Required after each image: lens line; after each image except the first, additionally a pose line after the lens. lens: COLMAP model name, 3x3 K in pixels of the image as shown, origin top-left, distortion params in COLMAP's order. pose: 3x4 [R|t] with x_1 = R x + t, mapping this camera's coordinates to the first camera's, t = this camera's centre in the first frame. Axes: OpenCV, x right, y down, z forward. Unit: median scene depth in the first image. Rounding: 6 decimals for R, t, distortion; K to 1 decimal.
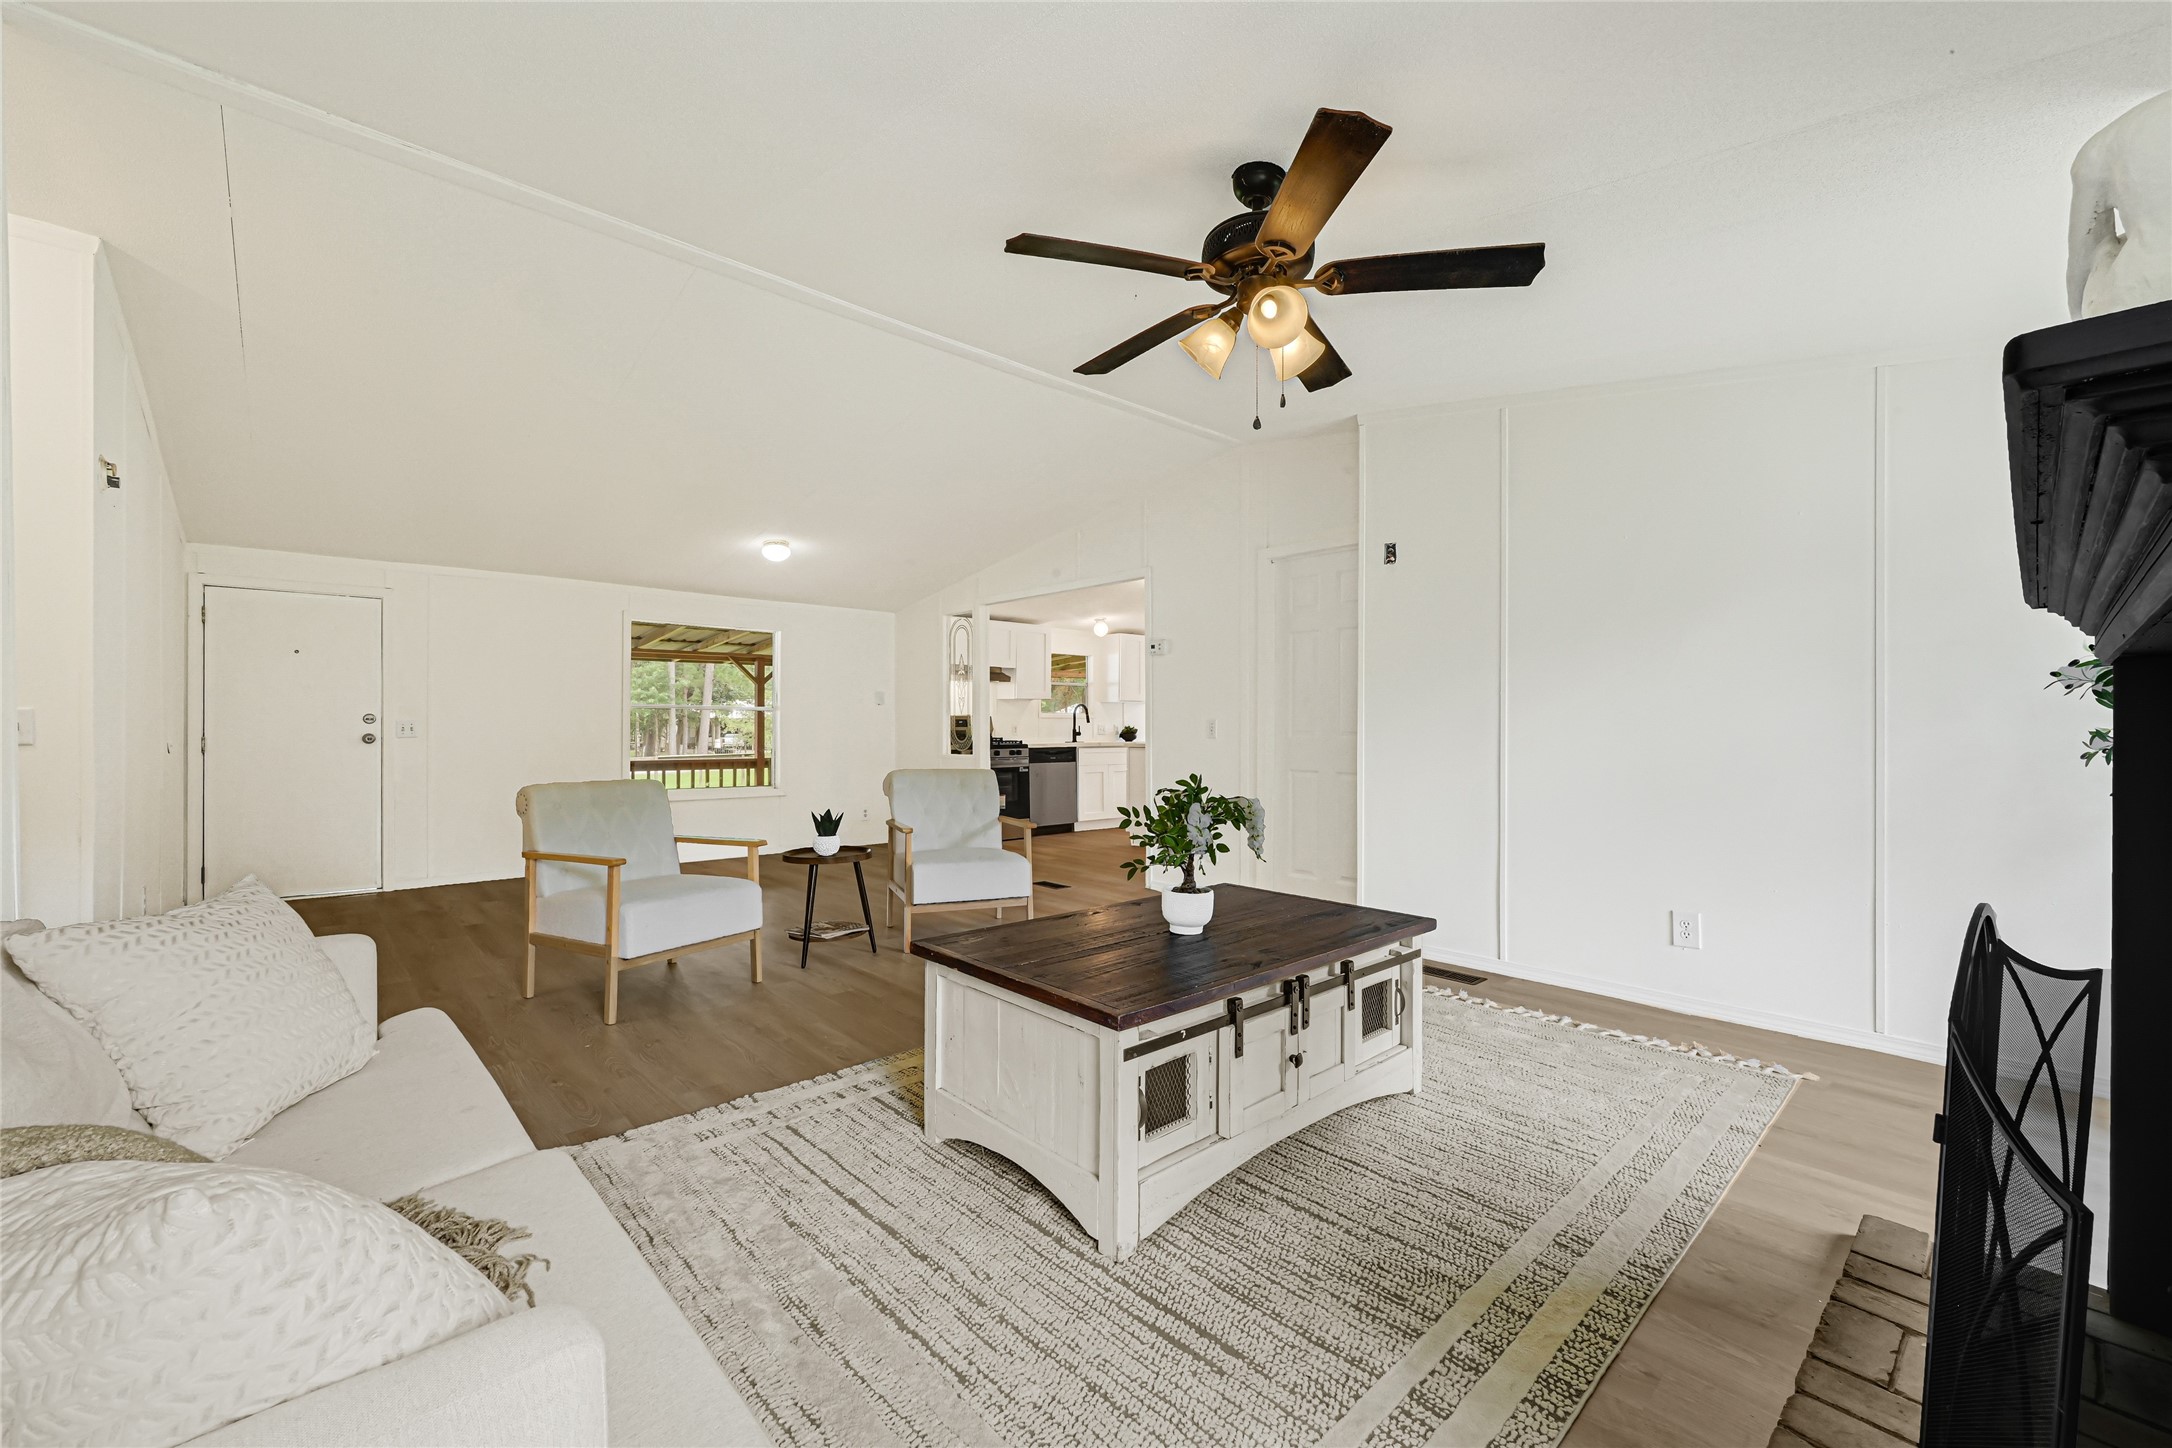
lens RADIAL K [[879.8, 0, 1082.3], [0, 879.8, 722.7], [0, 0, 1]] dist [0.001712, 0.000017]
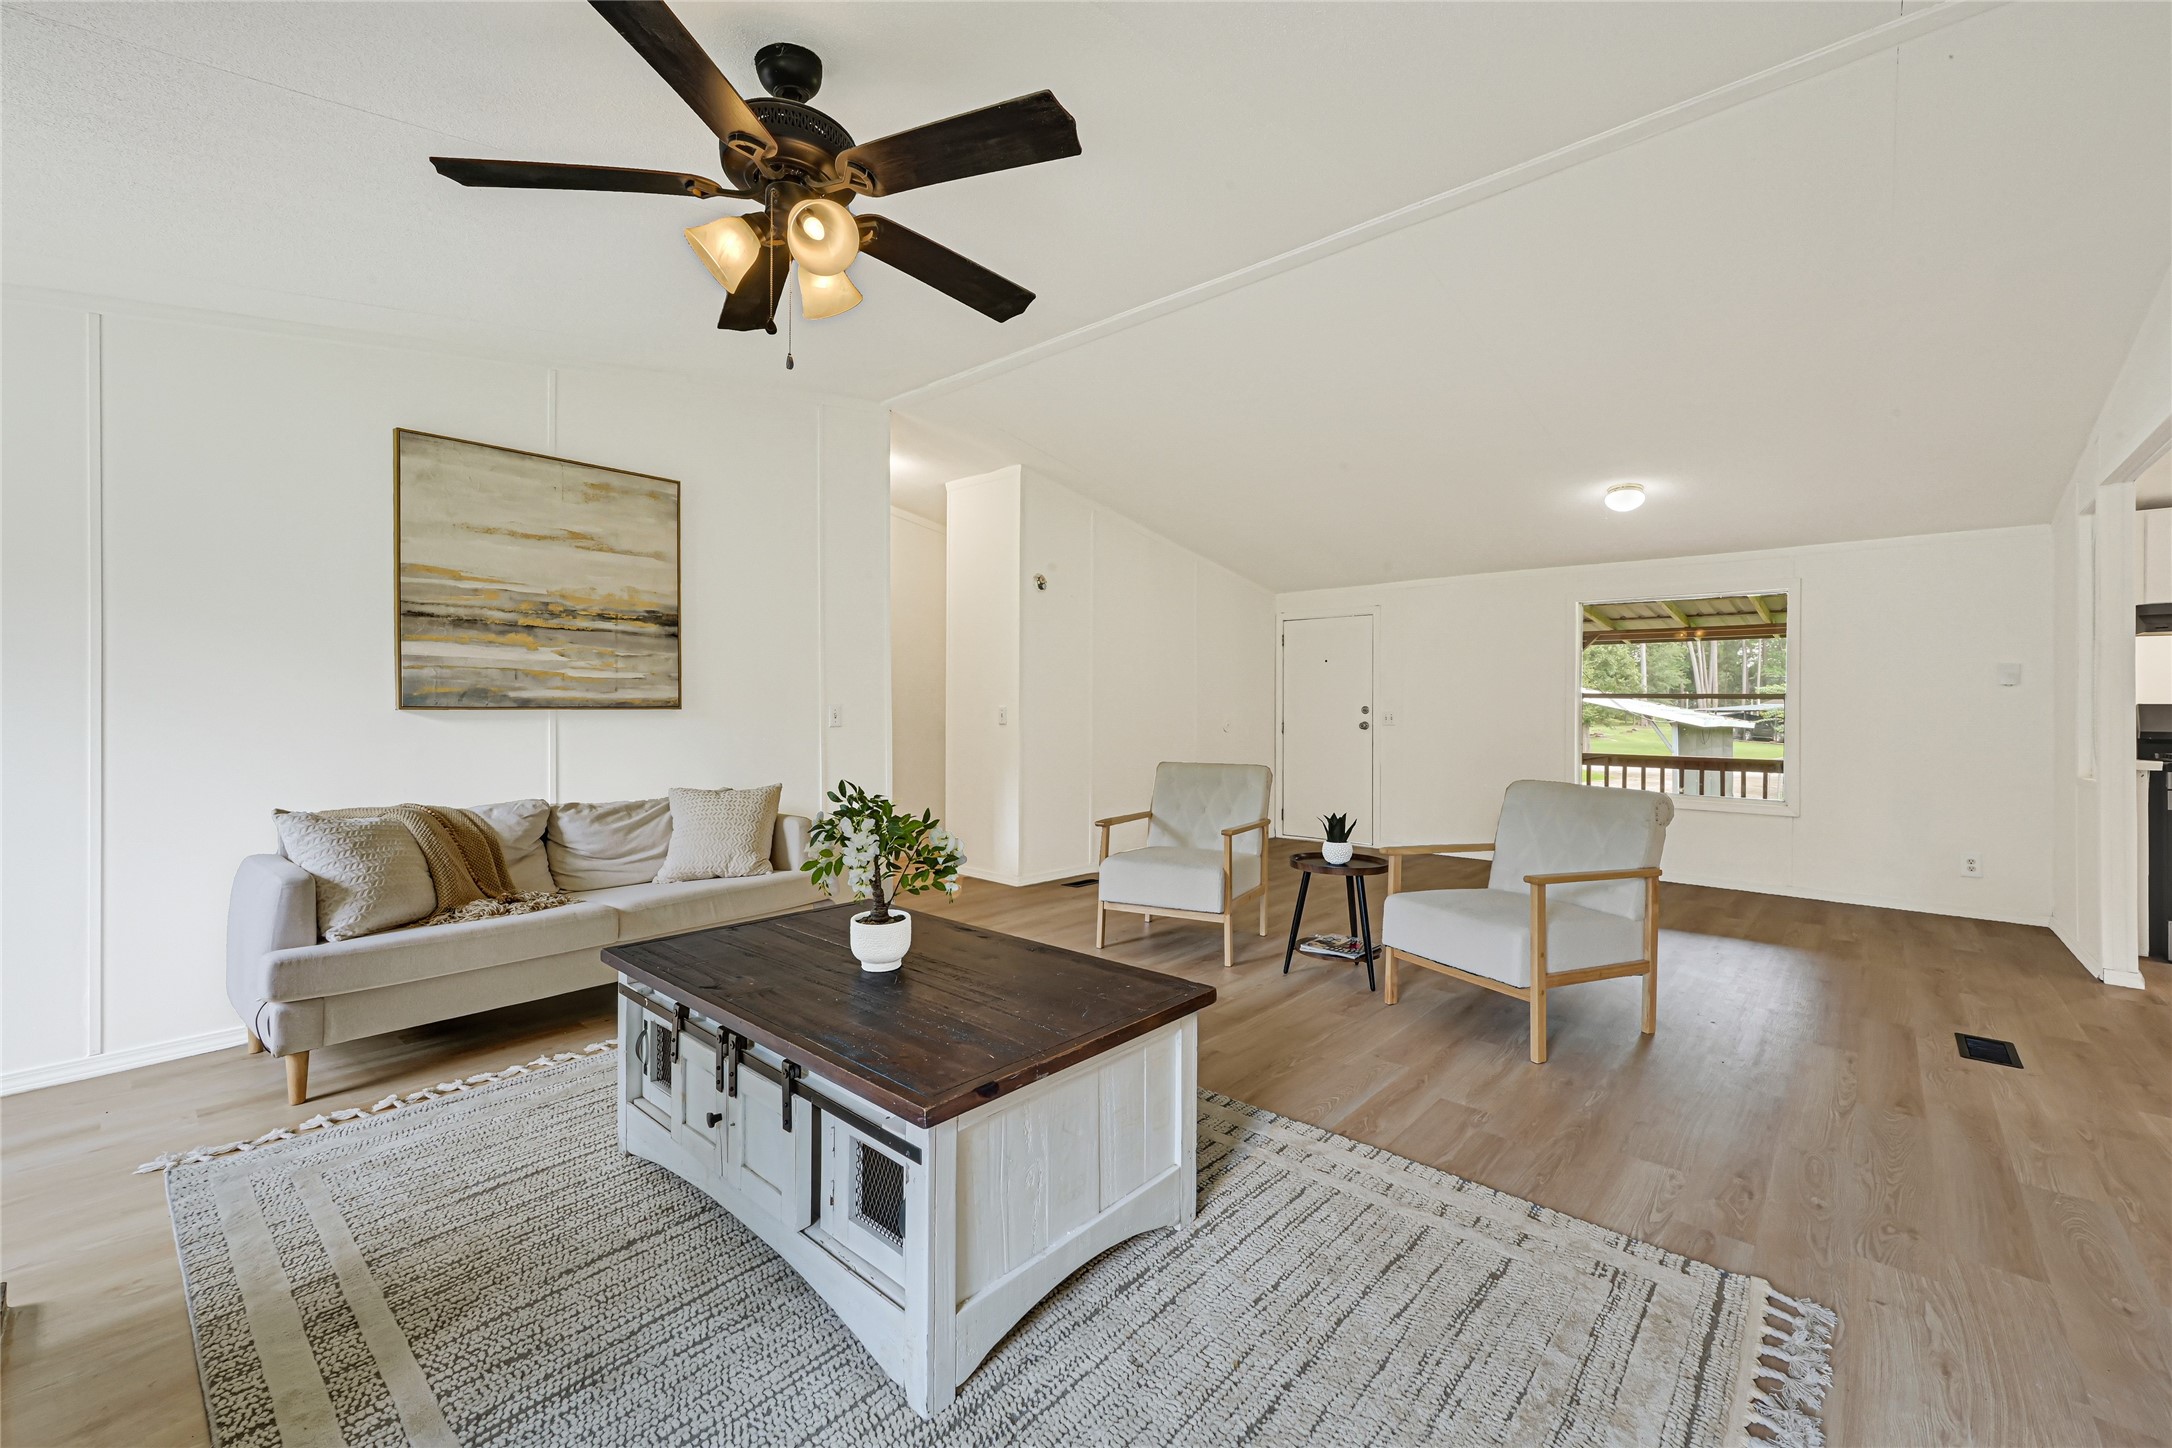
lens RADIAL K [[879.8, 0, 1082.3], [0, 879.8, 722.7], [0, 0, 1]] dist [0.001712, 0.000017]
pose [[0.101599, 0.013571, -0.994733, 0.969127], [-0.000271, 0.999907, 0.013614, -0.008068], [0.994825, -0.001114, 0.101593, 1.102189]]
